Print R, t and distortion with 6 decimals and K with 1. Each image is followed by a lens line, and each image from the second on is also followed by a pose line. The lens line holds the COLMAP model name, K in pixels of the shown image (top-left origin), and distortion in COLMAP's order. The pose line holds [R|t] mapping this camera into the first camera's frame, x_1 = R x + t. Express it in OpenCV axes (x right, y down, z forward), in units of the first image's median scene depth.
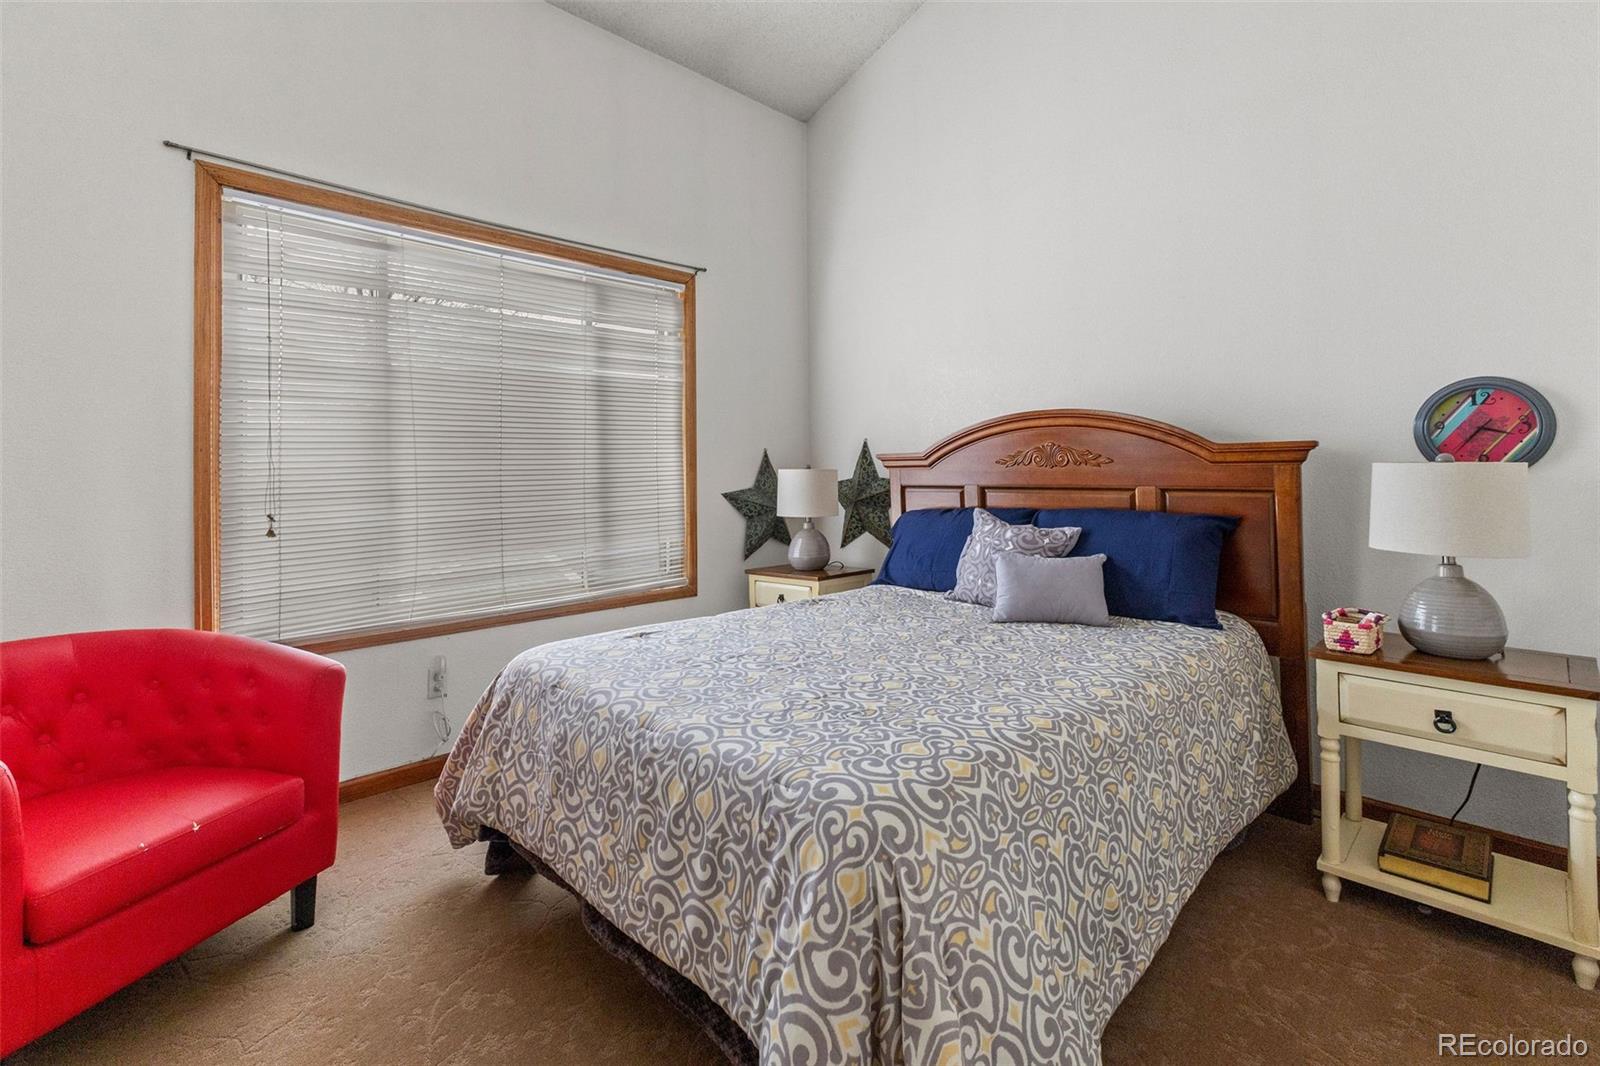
lens RADIAL K [[666.2, 0, 804.1], [0, 666.2, 524.6], [0, 0, 1]] dist [0.000387, -0.000045]
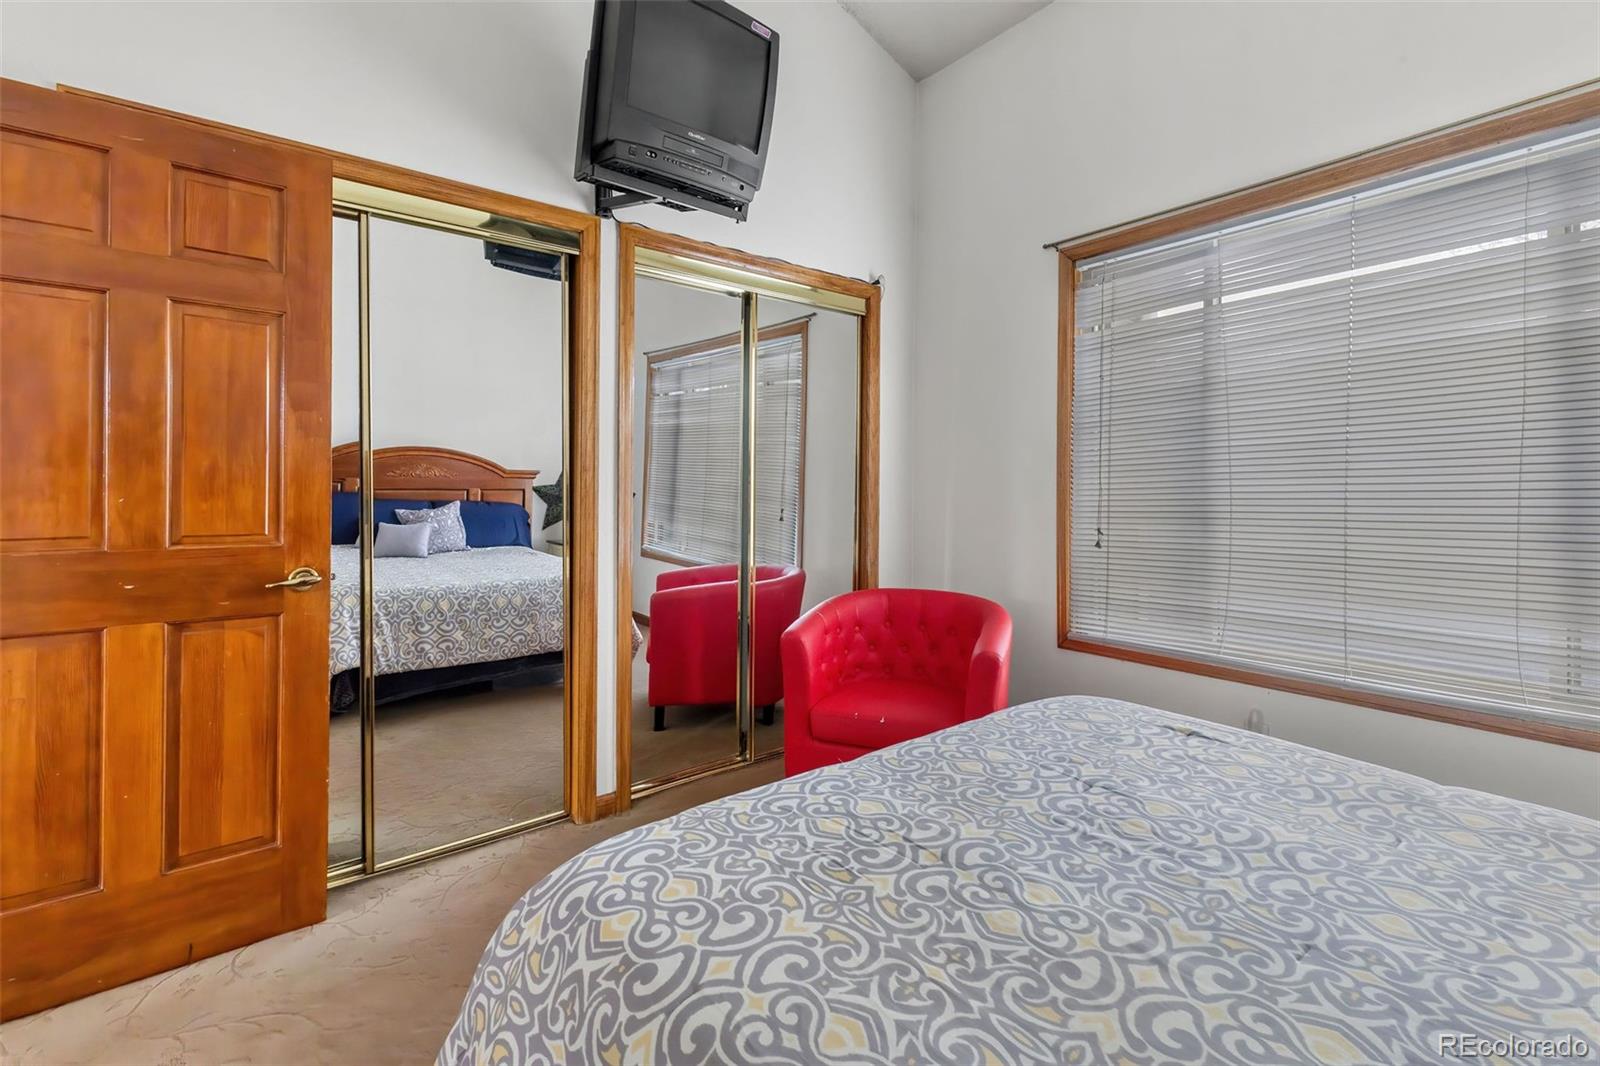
lens RADIAL K [[692.9, 0, 803.9], [0, 692.9, 524.5], [0, 0, 1]] dist [0.011110, -0.002716]
pose [[-0.066508, 0.054940, -0.996272, 0.815484], [-0.080700, 0.994916, 0.060252, -0.100095], [0.994517, 0.084406, -0.061736, 1.064920]]
